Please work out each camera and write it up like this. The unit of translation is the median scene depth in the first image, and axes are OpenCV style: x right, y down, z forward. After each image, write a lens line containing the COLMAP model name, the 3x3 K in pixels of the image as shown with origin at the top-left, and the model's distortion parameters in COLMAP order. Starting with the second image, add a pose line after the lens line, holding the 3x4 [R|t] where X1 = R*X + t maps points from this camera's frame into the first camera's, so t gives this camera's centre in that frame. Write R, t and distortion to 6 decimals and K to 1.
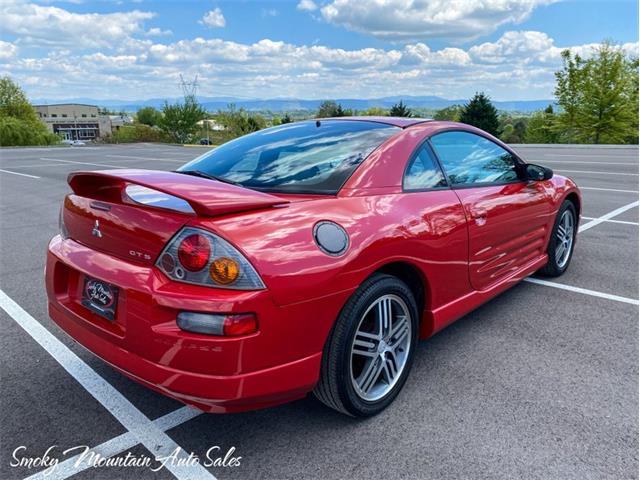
lens RADIAL K [[485.9, 0, 326.4], [0, 485.9, 239.4], [0, 0, 1]] dist [0.024956, -0.011775]
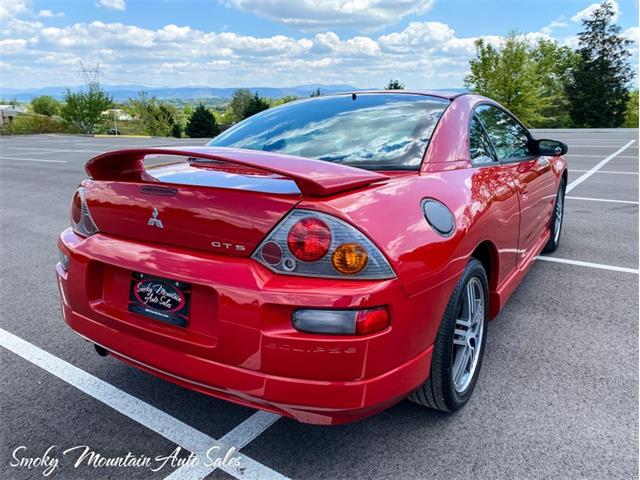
lens RADIAL K [[485.9, 0, 322.8], [0, 485.9, 238.1], [0, 0, 1]] dist [0.024956, -0.011775]
pose [[0.986557, -0.048857, 0.155942, -0.024017], [0.045860, 0.998689, 0.022761, 0.000436], [-0.156850, -0.015304, 0.987504, 0.010495]]
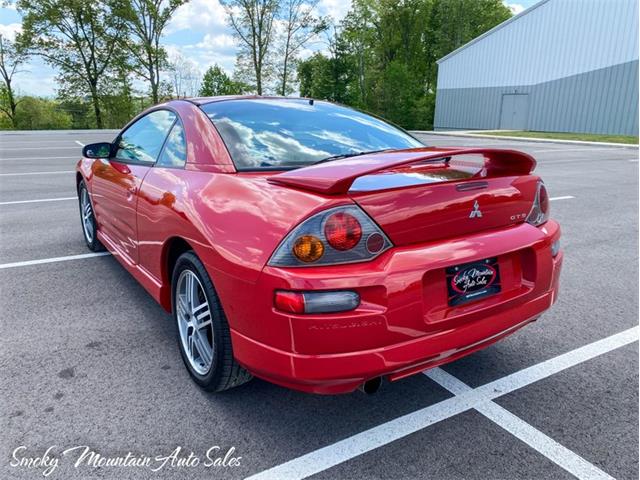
lens RADIAL K [[485.9, 0, 317.3], [0, 485.9, 235.4], [0, 0, 1]] dist [0.024956, -0.011775]
pose [[0.253862, -0.224300, 0.940874, -0.107943], [0.207496, 0.962723, 0.173524, -0.015079], [-0.944722, 0.151176, 0.290940, 0.076588]]
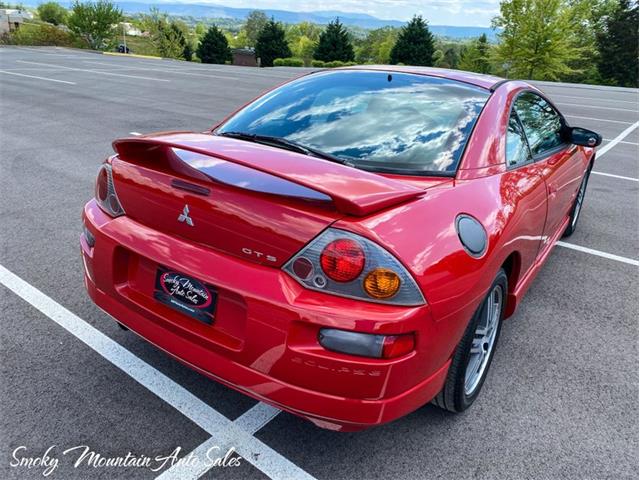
lens RADIAL K [[485.9, 0, 321.5], [0, 485.9, 235.9], [0, 0, 1]] dist [0.024956, -0.011775]
pose [[0.989623, 0.011296, 0.143243, -0.027082], [-0.032753, 0.988393, 0.148343, -0.008681], [-0.139905, -0.151495, 0.978507, 0.012251]]
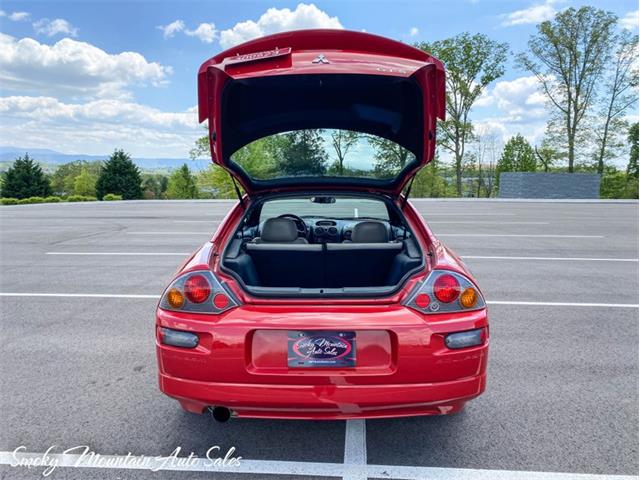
lens RADIAL K [[485.9, 0, 319.7], [0, 485.9, 237.4], [0, 0, 1]] dist [0.024956, -0.011775]
pose [[0.757210, -0.067007, 0.649726, -0.087498], [0.141454, 0.987940, -0.062967, -0.004722], [-0.637671, 0.139586, 0.757556, 0.012620]]
